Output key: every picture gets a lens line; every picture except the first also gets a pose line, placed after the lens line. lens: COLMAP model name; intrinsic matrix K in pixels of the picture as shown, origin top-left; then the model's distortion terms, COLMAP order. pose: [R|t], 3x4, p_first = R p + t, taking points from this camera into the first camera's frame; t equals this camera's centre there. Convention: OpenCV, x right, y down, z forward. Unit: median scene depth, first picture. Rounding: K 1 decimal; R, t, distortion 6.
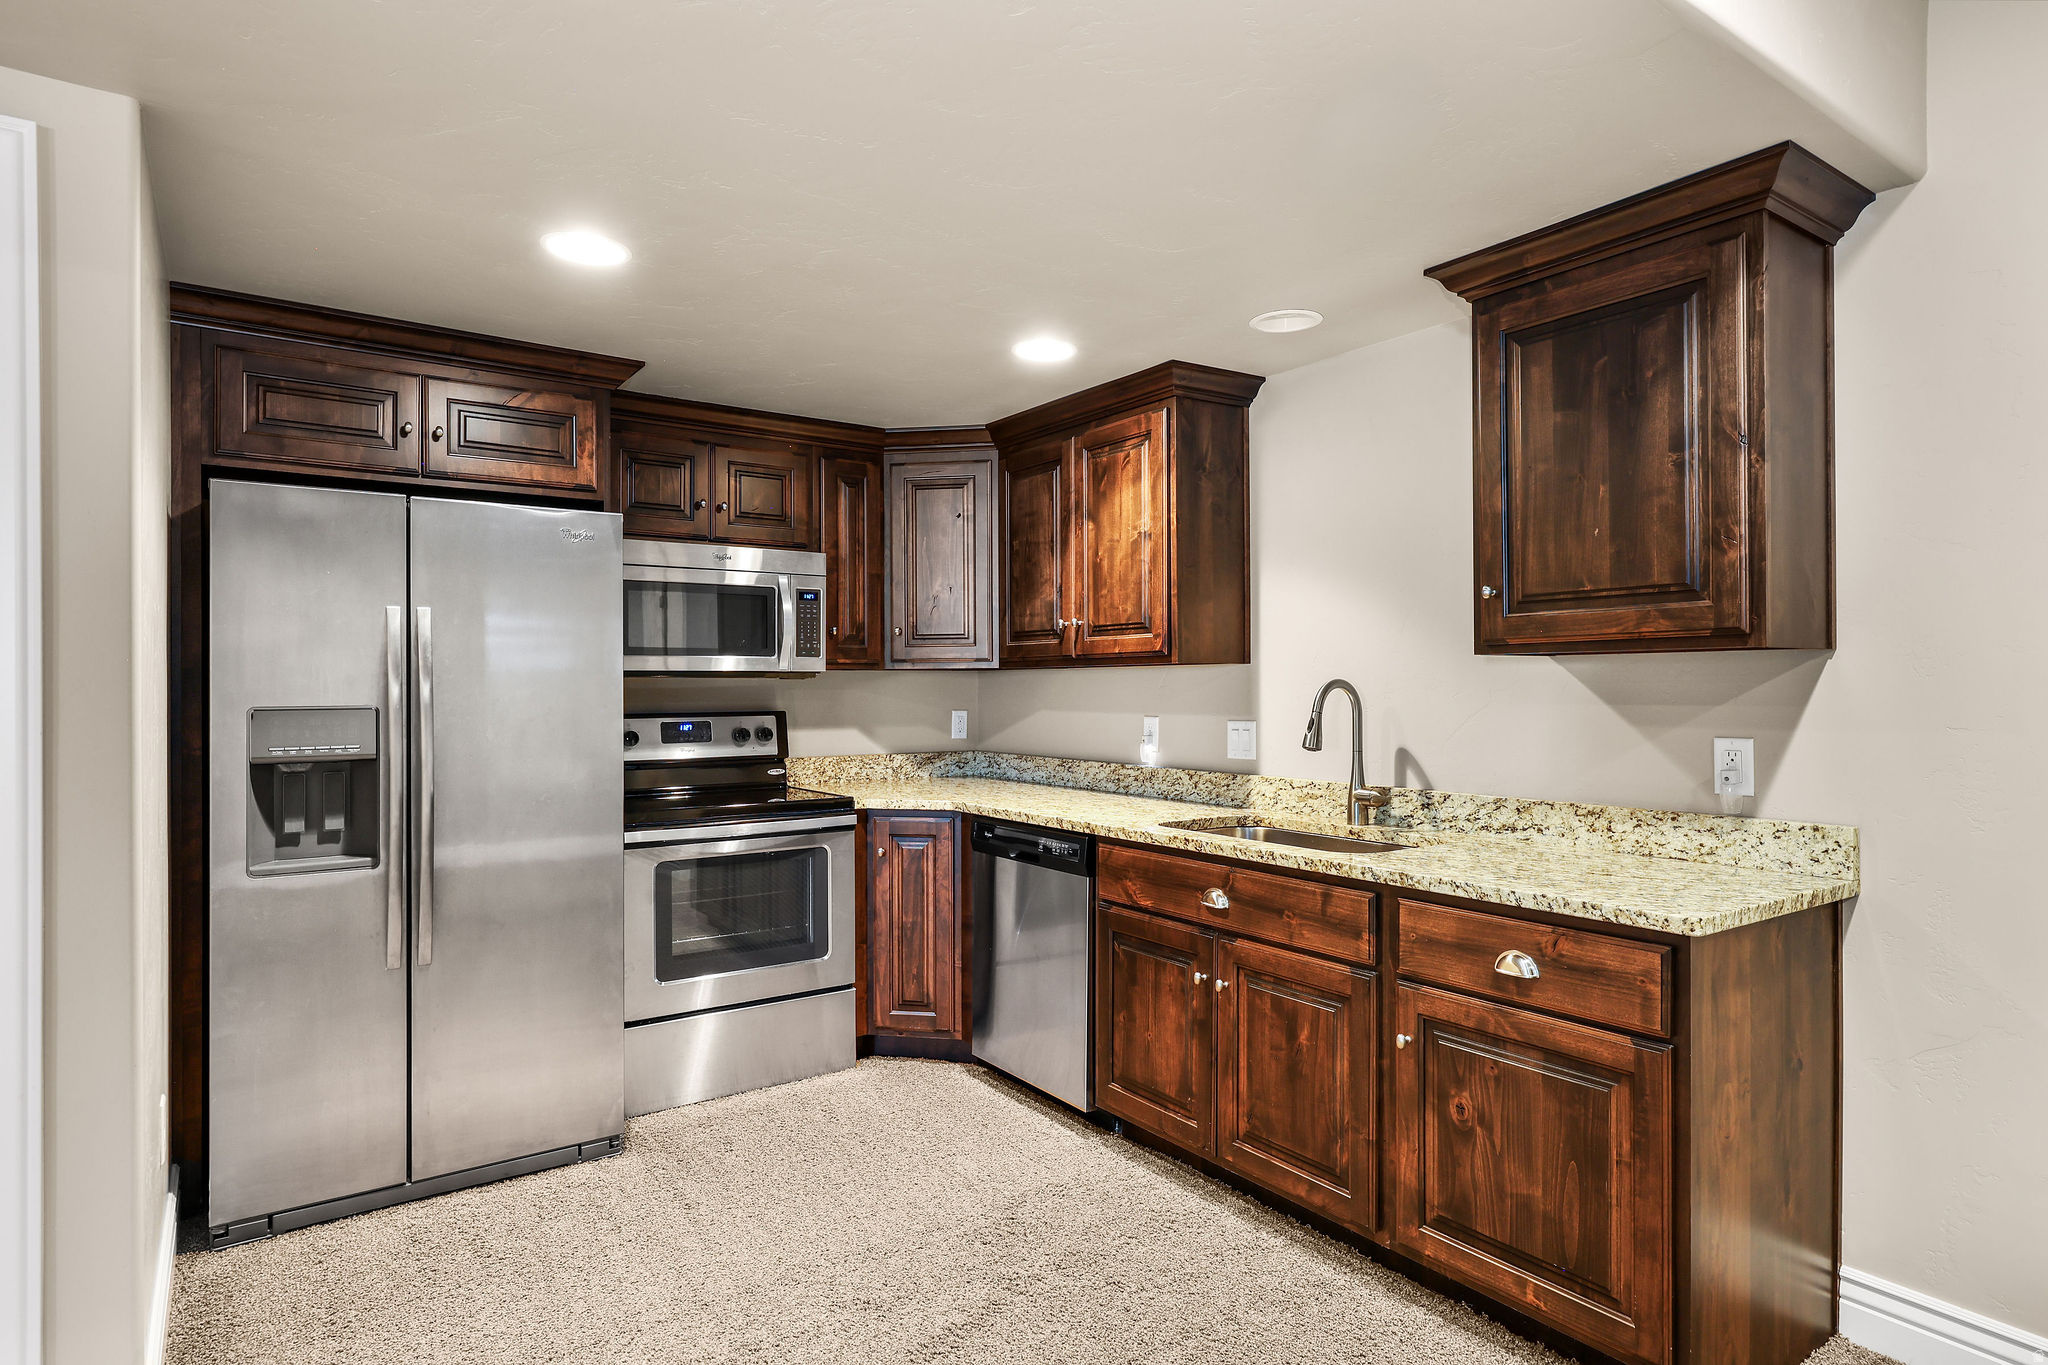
lens RADIAL K [[1114.2, 0, 1019.3], [0, 1114.2, 680.5], [0, 0, 1]] dist [-0.003136, 0.000096]
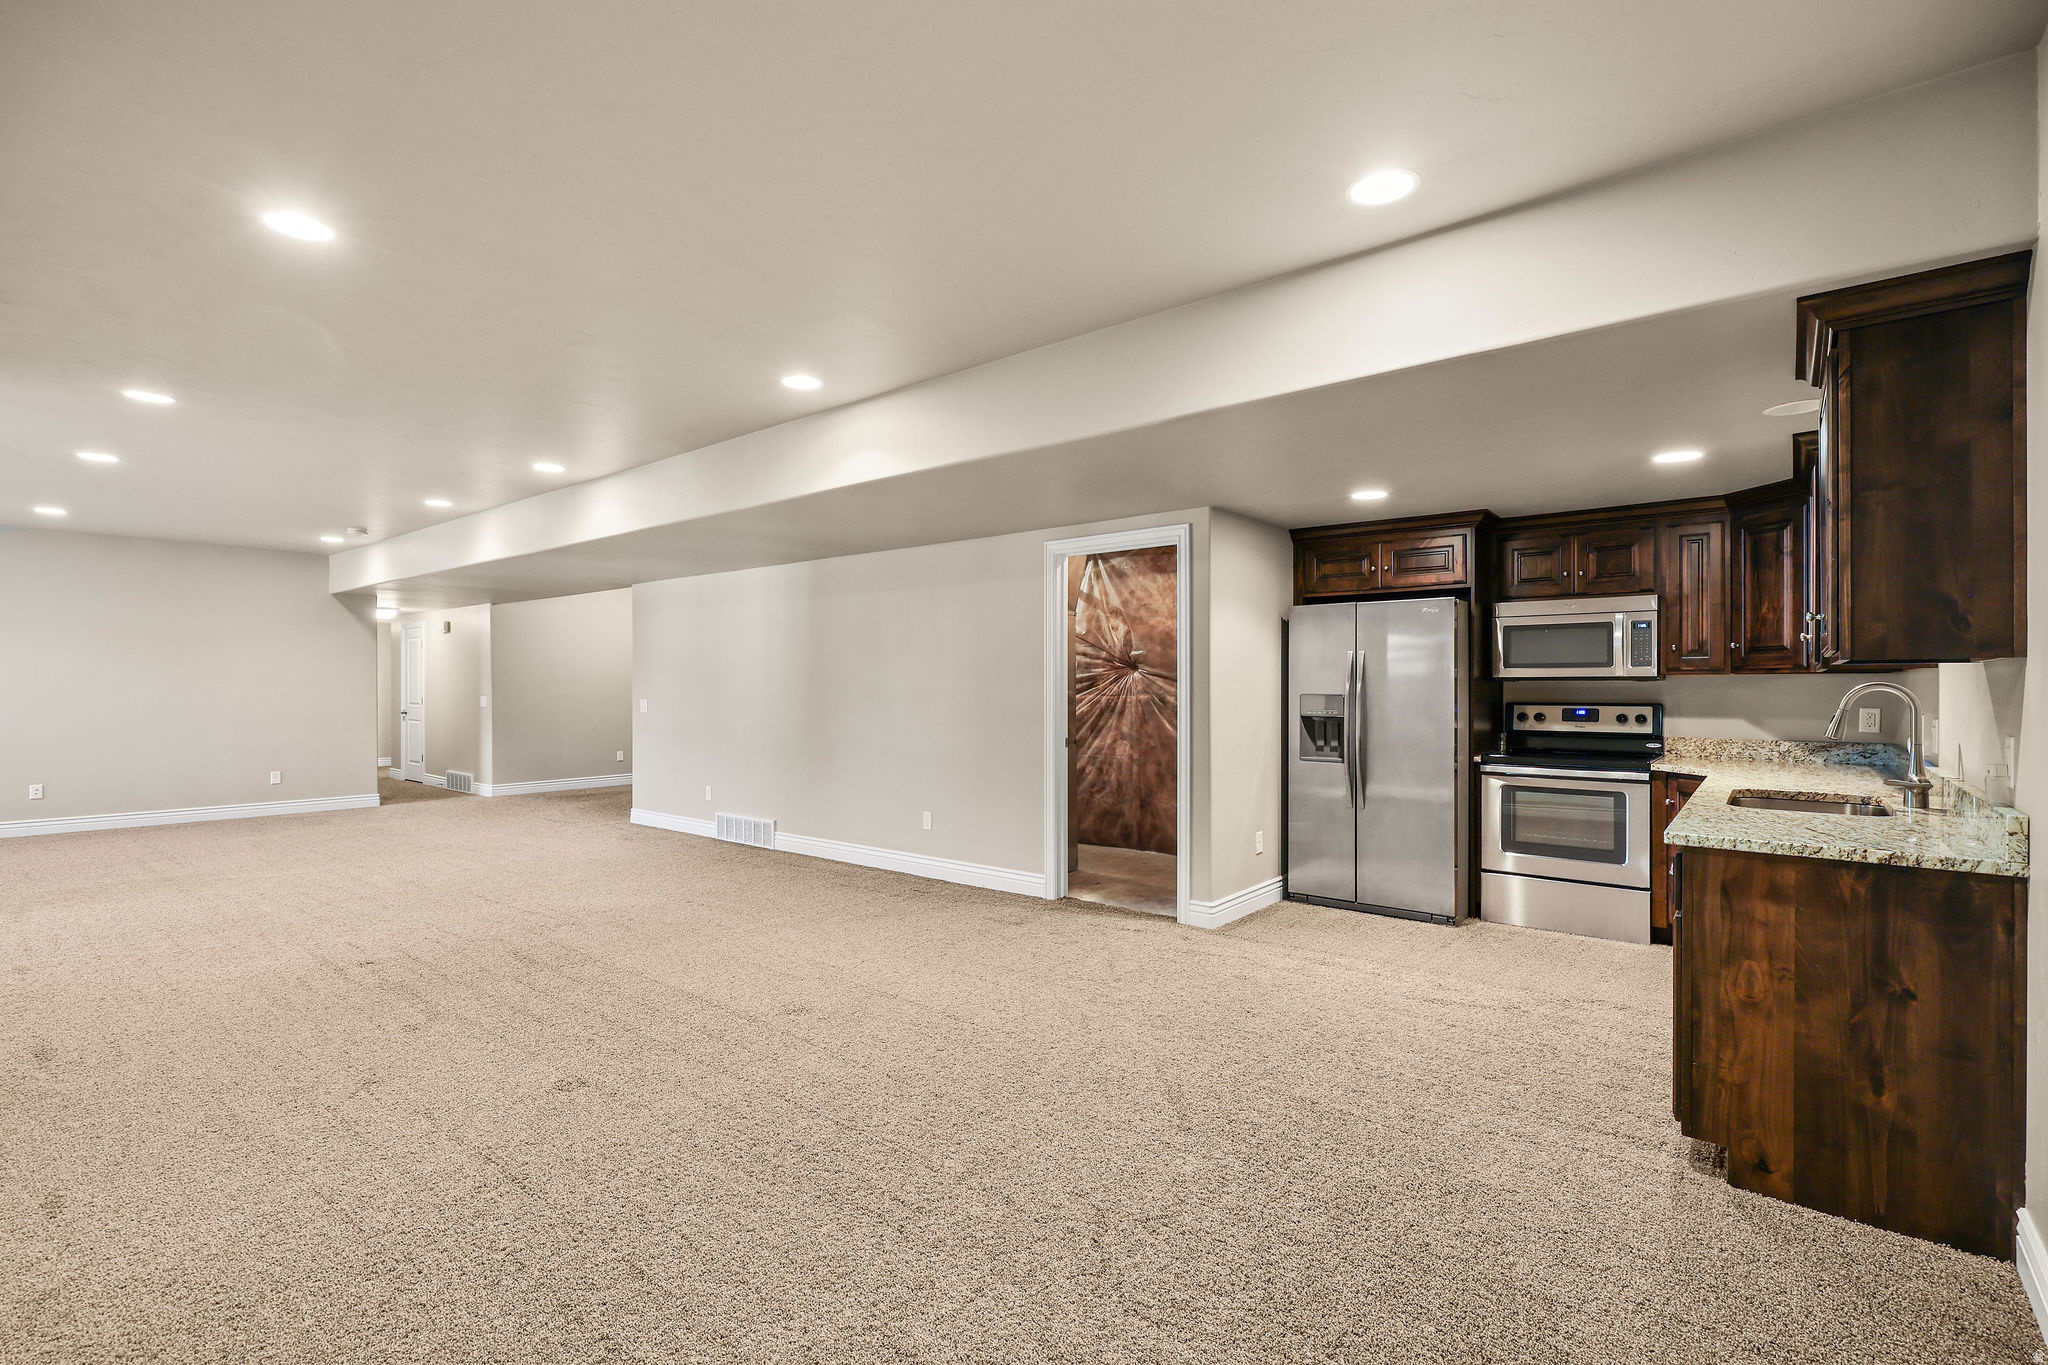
lens RADIAL K [[937.4, 0, 1012.7], [0, 937.4, 684.9], [0, 0, 1]] dist [0.013456, -0.000251]
pose [[0.265659, 0.004073, -0.964058, 0.993807], [0.004234, 0.999976, 0.005392, -0.009229], [0.964058, -0.005514, 0.265636, -0.172507]]
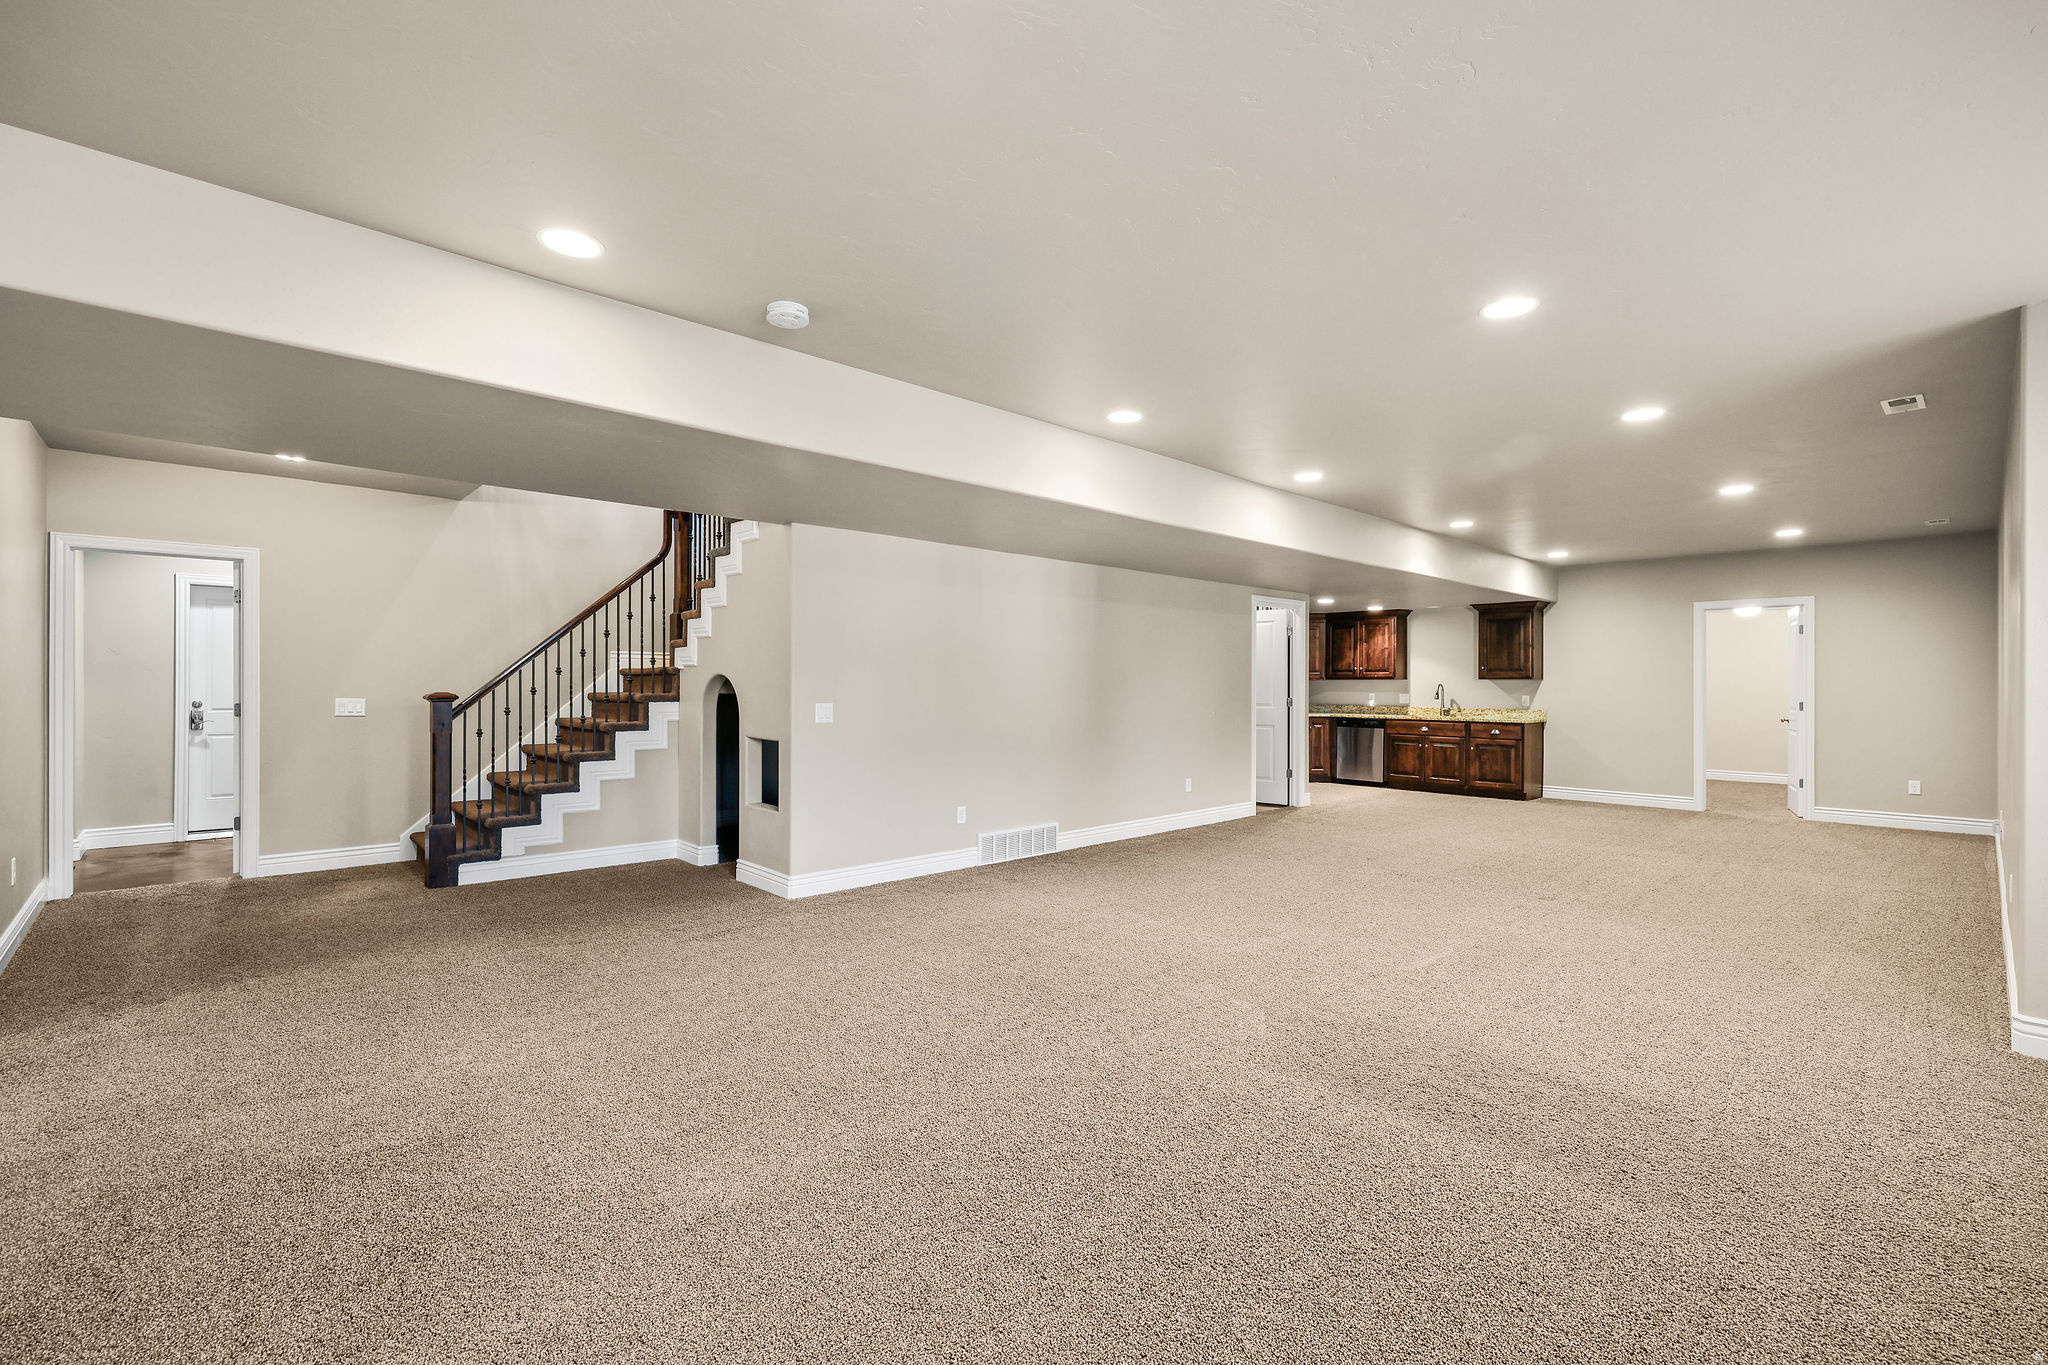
lens RADIAL K [[888.5, 0, 1019.8], [0, 888.5, 678.9], [0, 0, 1]] dist [-0.001269, -0.000093]
pose [[0.990757, 0.007485, 0.135442, -1.834536], [-0.007612, 0.999971, 0.000415, -0.009192], [-0.135435, -0.001442, 0.990785, -2.273177]]
